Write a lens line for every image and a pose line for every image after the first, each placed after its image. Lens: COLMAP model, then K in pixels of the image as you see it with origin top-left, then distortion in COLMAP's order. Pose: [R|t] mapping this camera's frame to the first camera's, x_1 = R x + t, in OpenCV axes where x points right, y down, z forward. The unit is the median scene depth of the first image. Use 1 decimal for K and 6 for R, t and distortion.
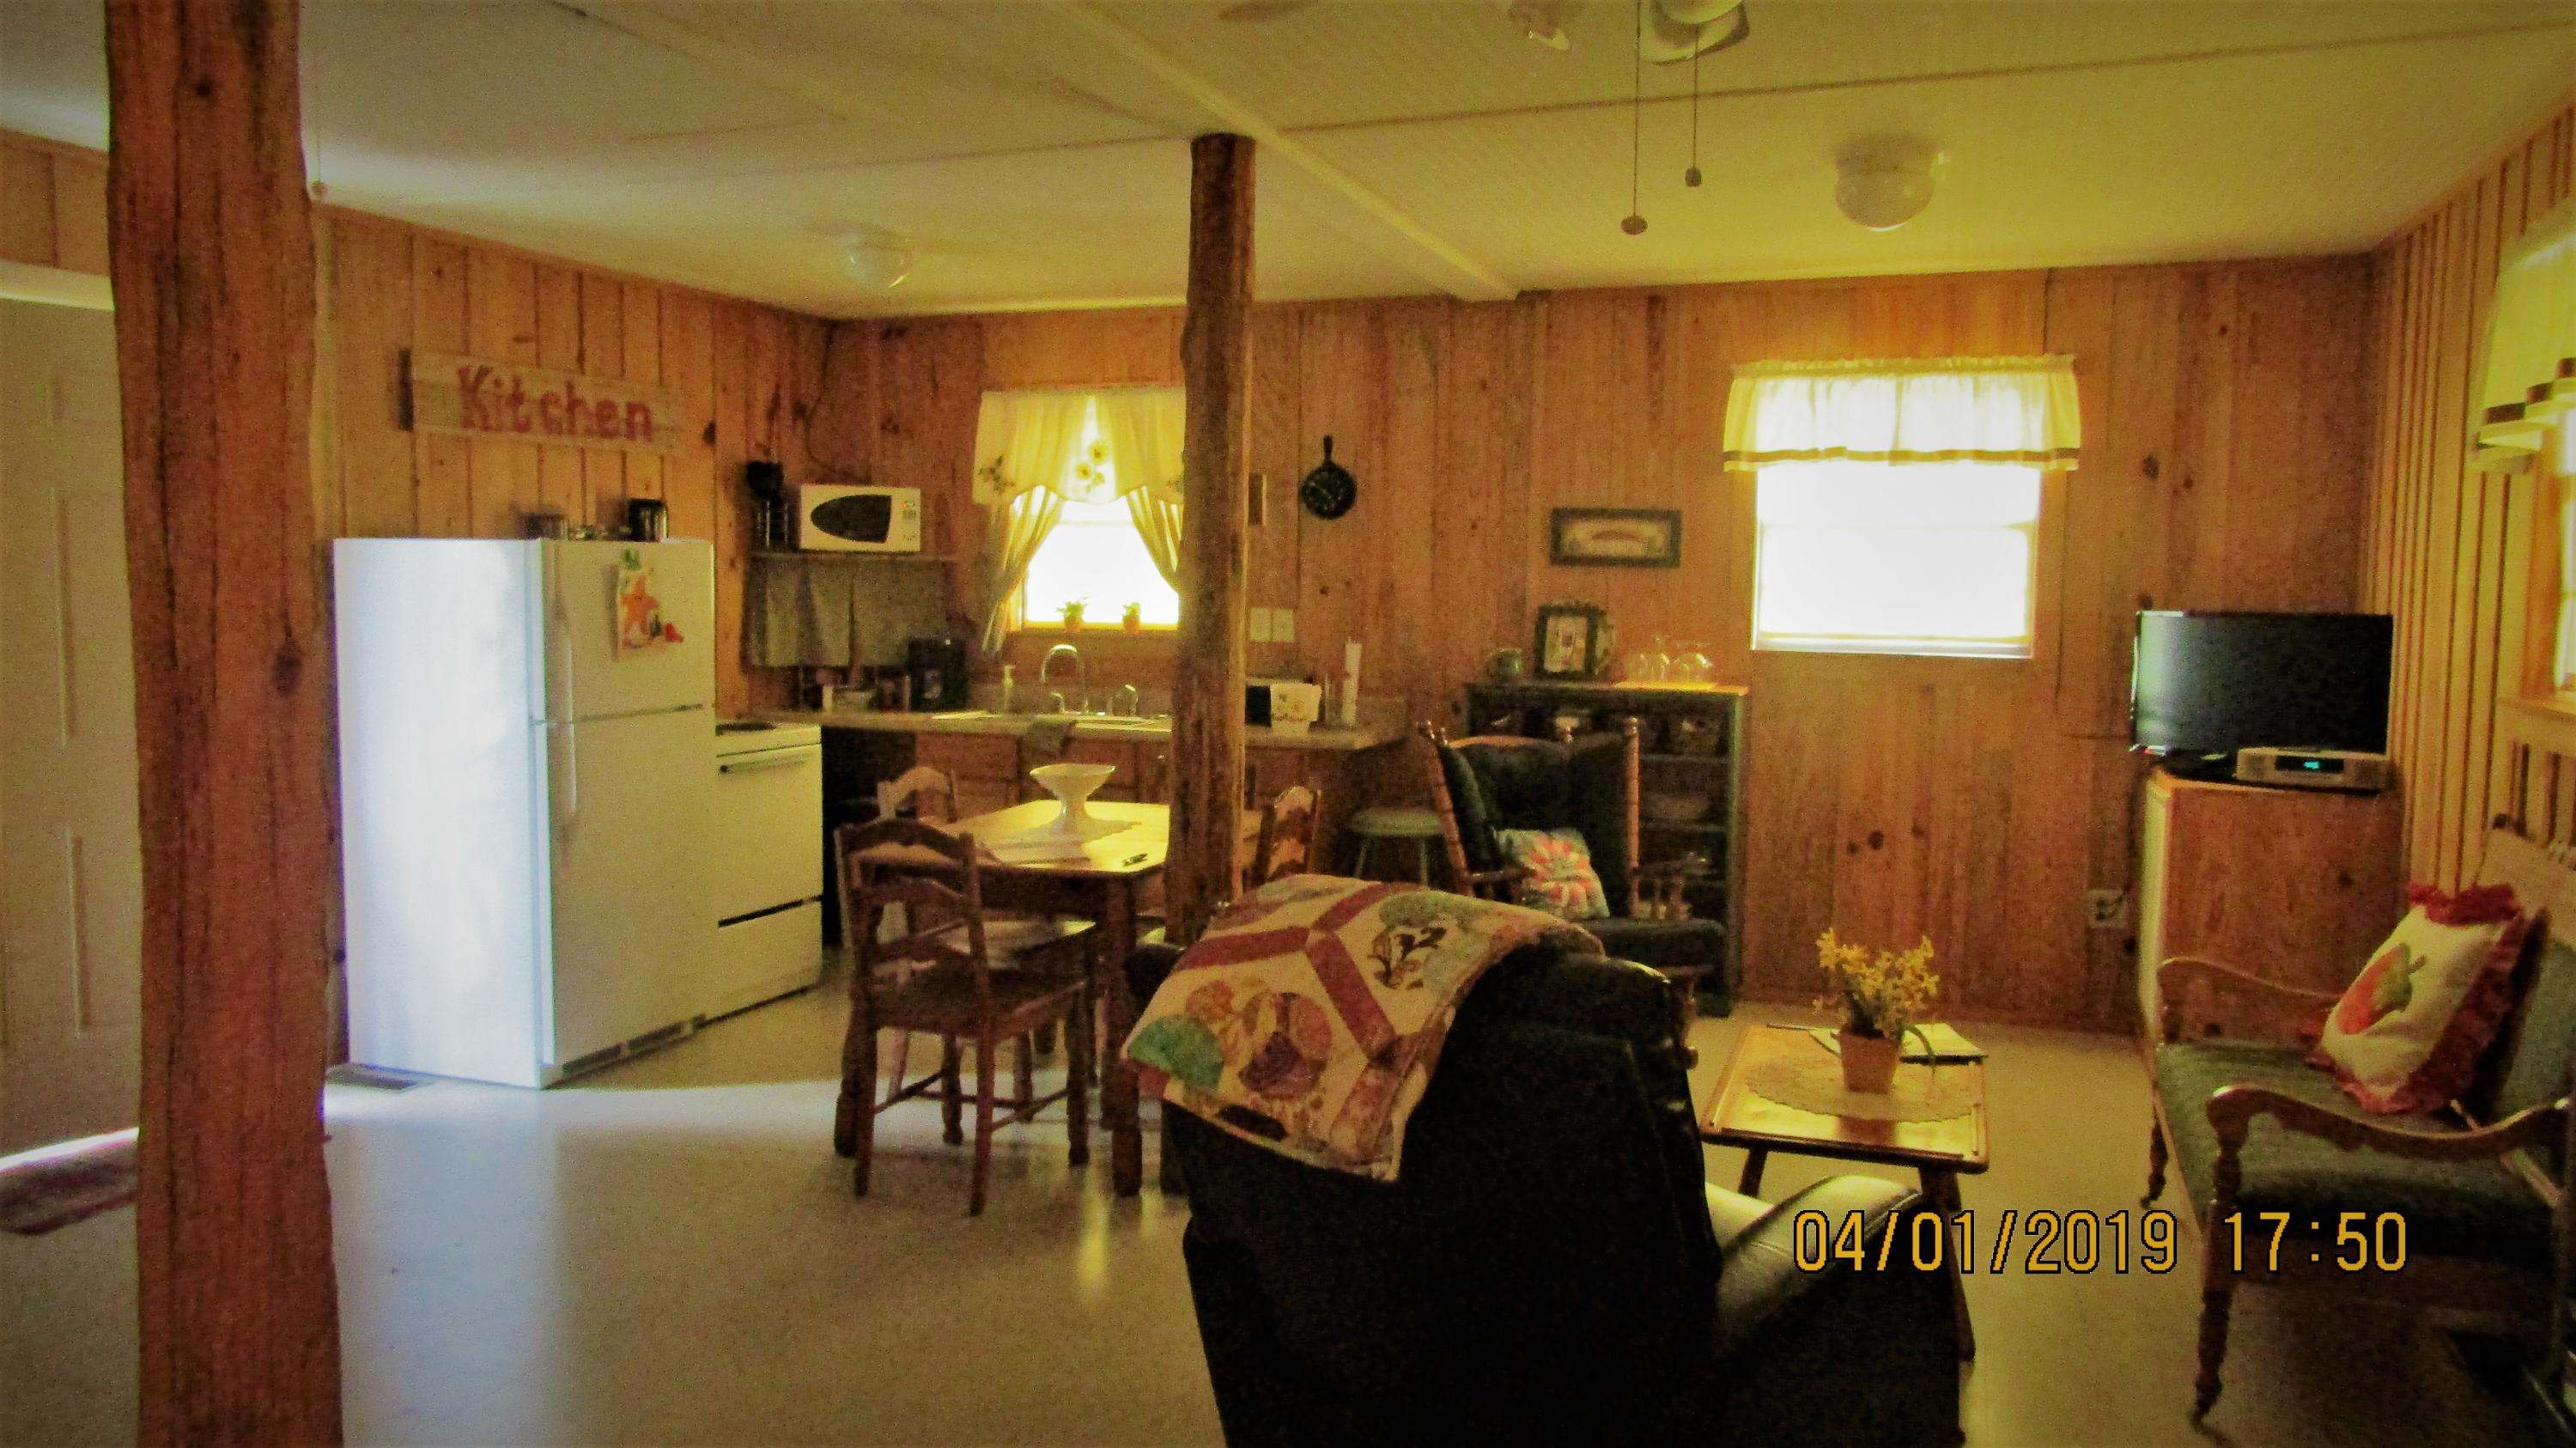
lens RADIAL K [[1848.7, 0, 1288.0], [0, 1848.7, 724.0], [0, 0, 1]] dist [-0.004804, -0.004664]
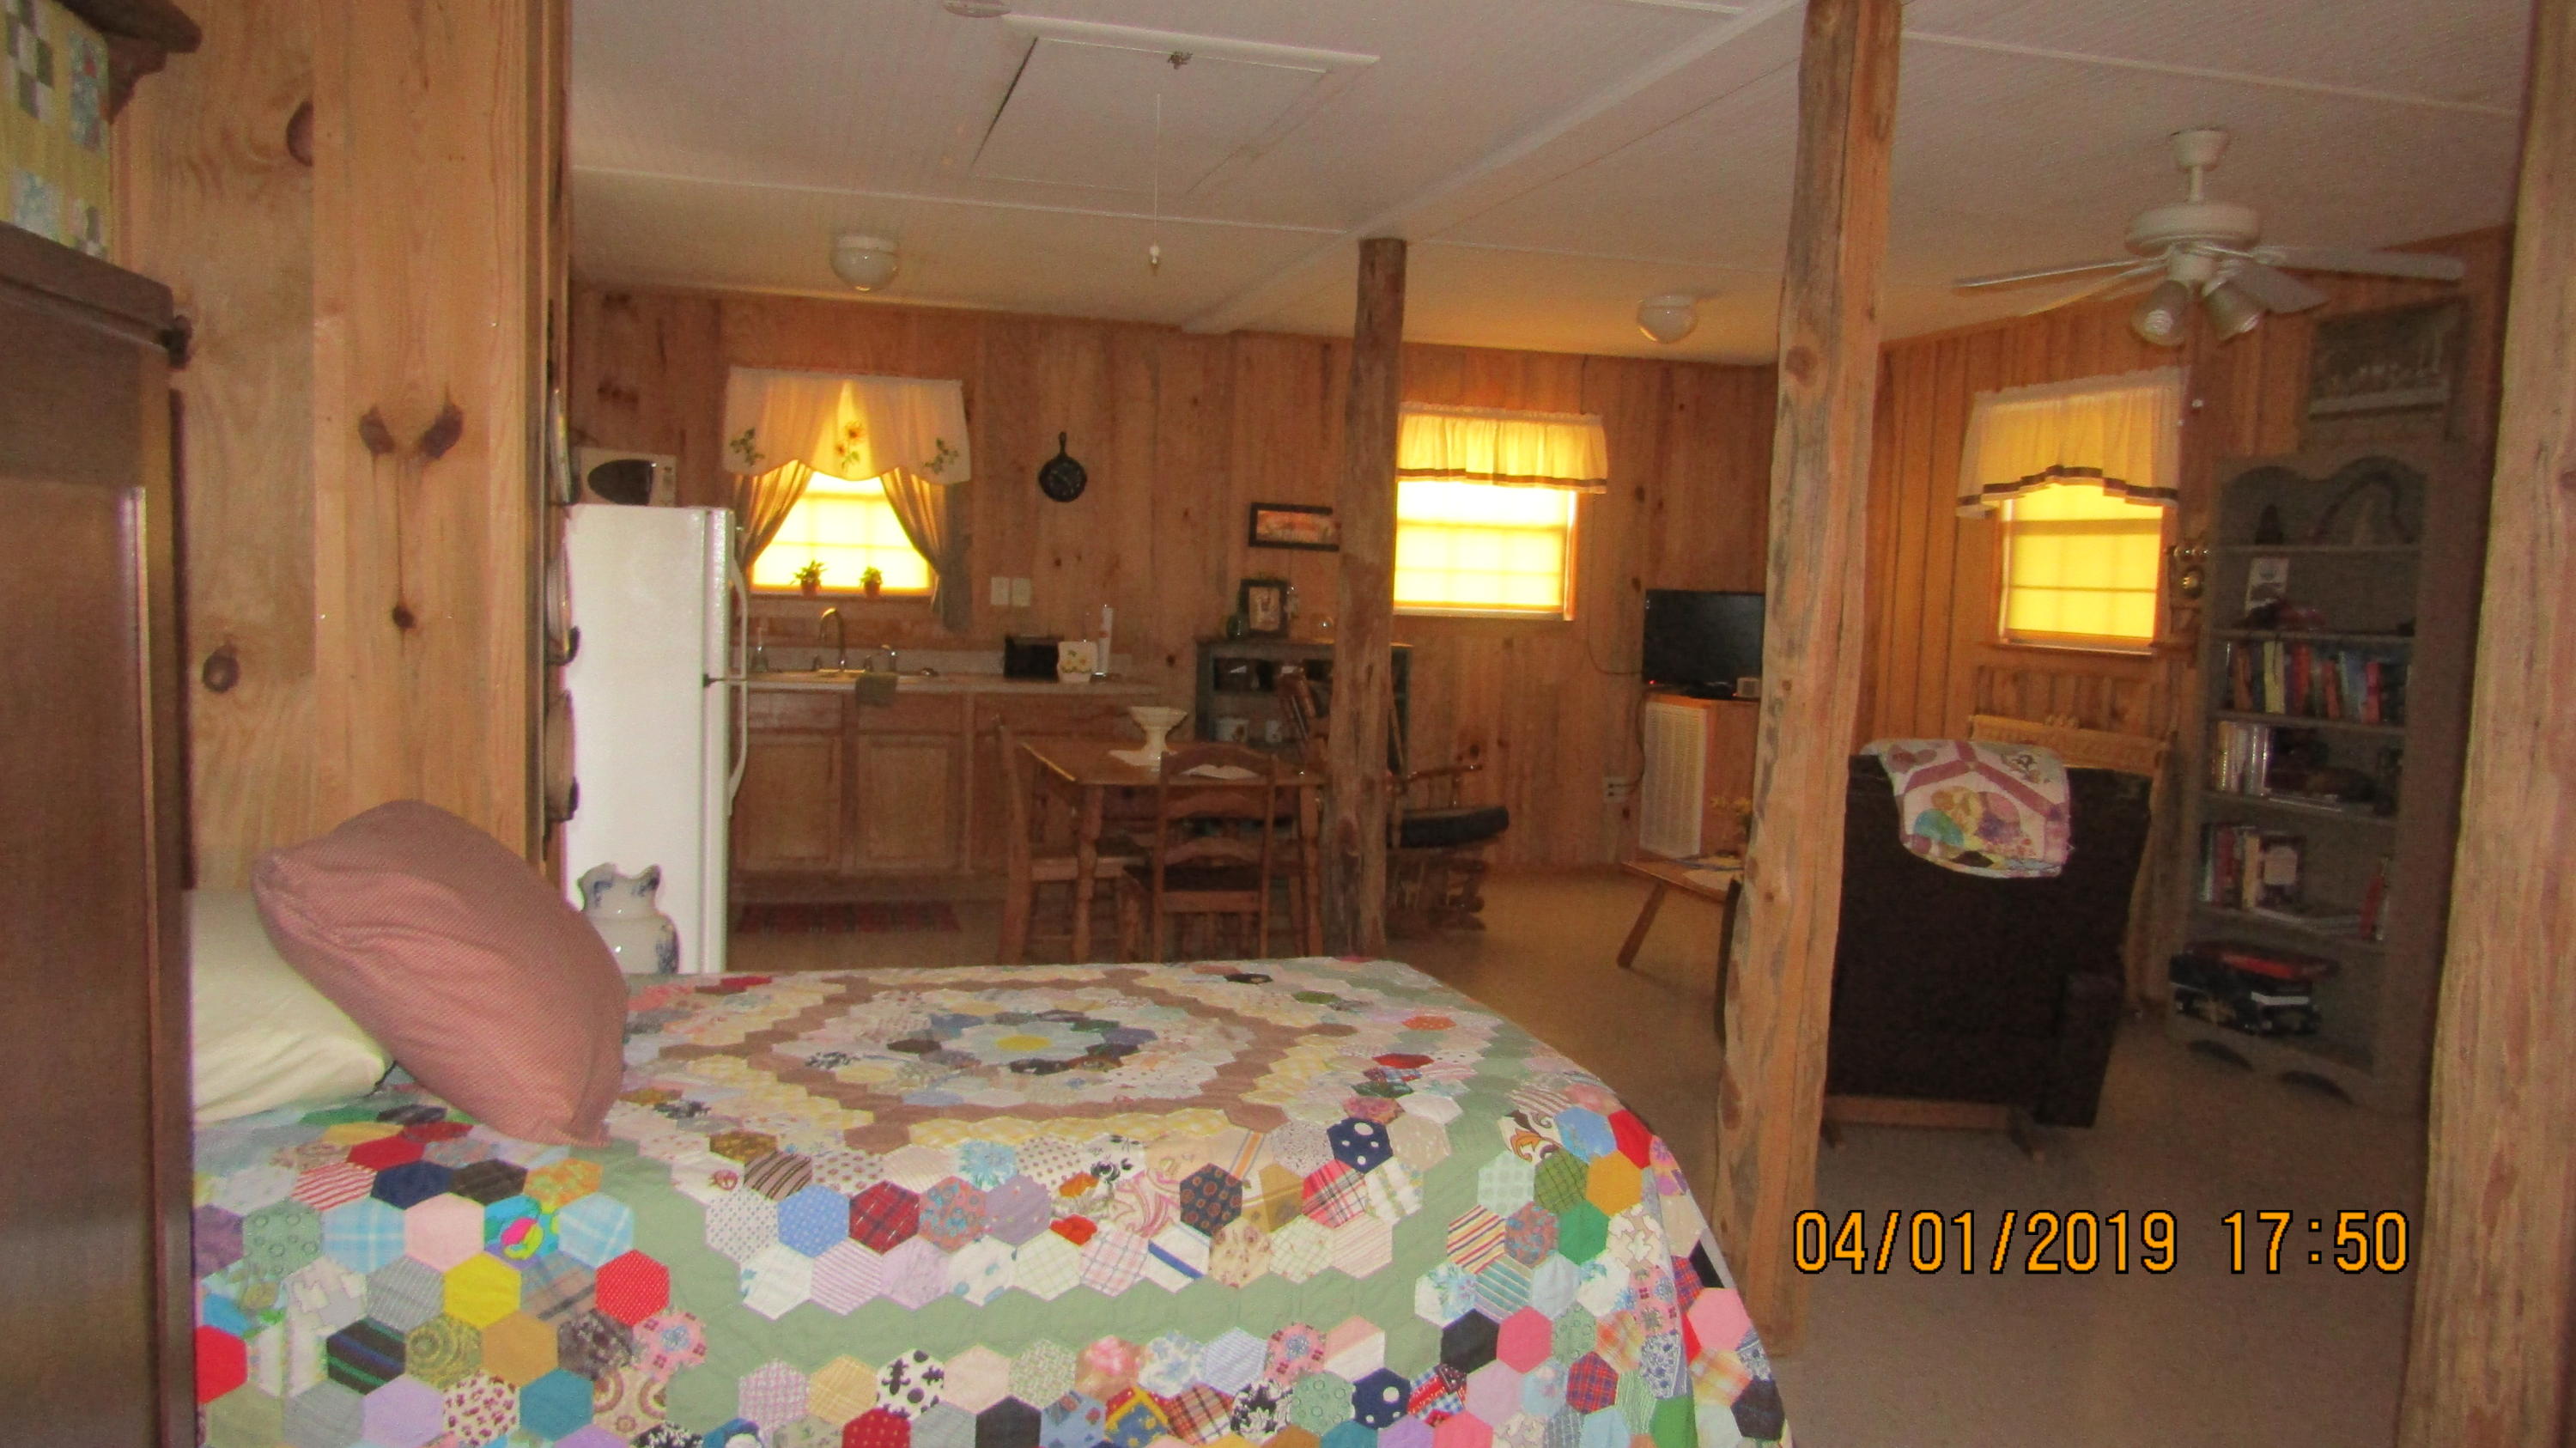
lens RADIAL K [[1848.7, 0, 1288.0], [0, 1848.7, 724.0], [0, 0, 1]] dist [-0.004804, -0.004664]
pose [[0.822892, -0.029457, 0.567433, -0.568786], [0.016096, 0.999463, 0.028543, 0.000692], [-0.567970, -0.014355, 0.822924, -0.071122]]
